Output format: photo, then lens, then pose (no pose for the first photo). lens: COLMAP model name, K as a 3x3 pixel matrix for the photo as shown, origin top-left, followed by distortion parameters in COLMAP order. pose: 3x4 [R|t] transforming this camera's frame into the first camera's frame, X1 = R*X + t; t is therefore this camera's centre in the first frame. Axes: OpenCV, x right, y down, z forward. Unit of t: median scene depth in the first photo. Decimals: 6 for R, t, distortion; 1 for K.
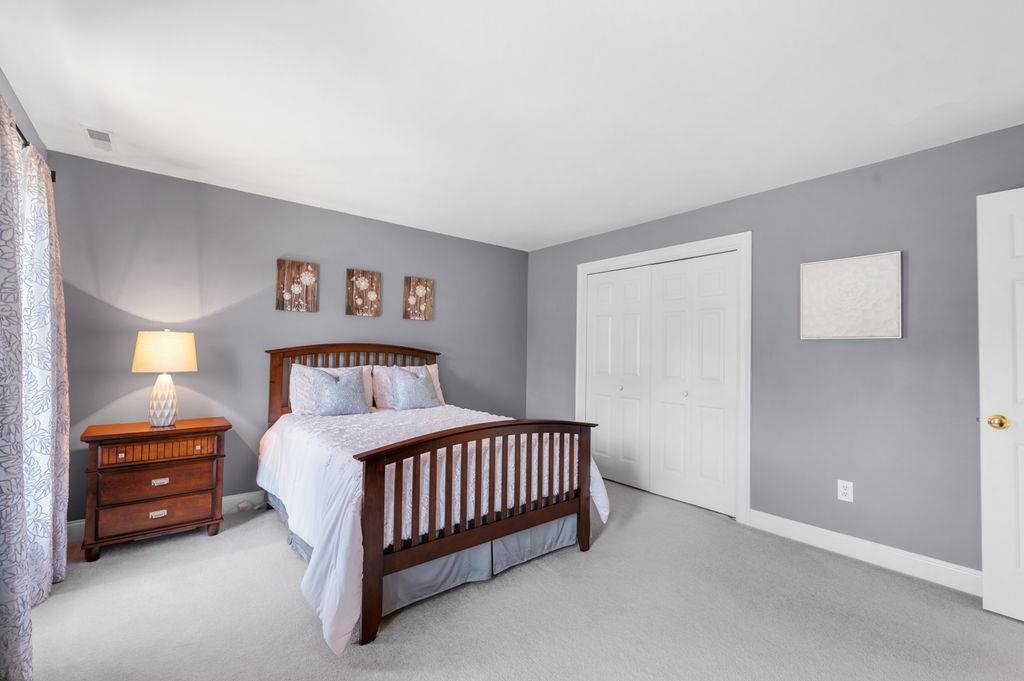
lens RADIAL K [[429.3, 0, 512.0], [0, 429.3, 340.5], [0, 0, 1]] dist [0.001239, 0.000263]
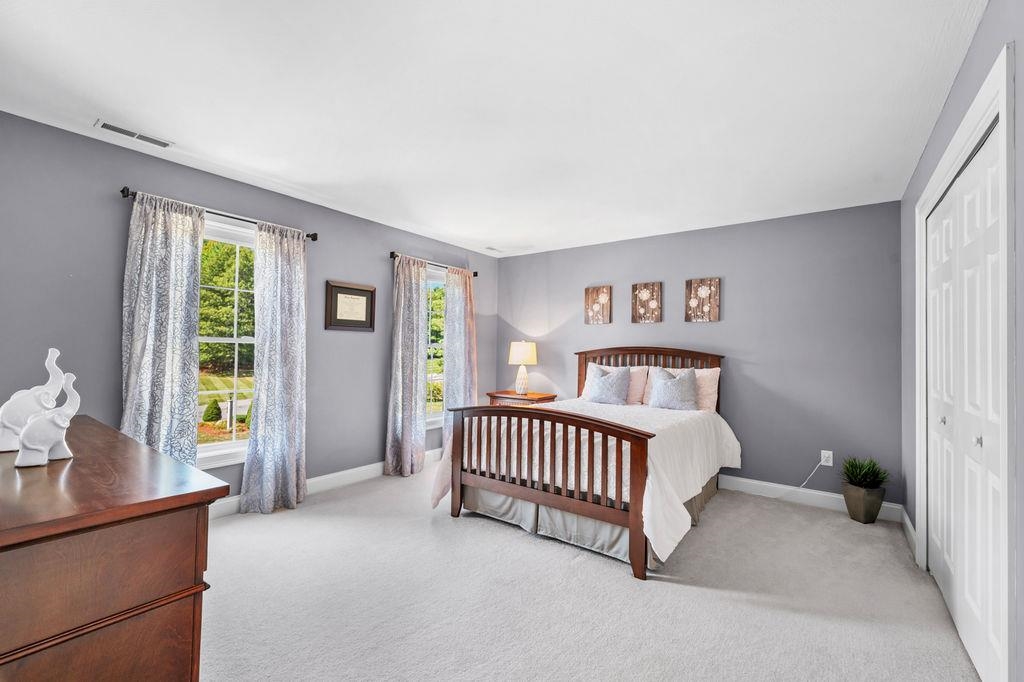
lens RADIAL K [[429.3, 0, 512.0], [0, 429.3, 341.0], [0, 0, 1]] dist [0.001239, 0.000263]
pose [[0.250575, -0.032561, -0.967550, 0.721617], [0.013599, 0.999454, -0.030113, 0.022032], [0.968002, -0.005612, 0.250881, 0.397830]]
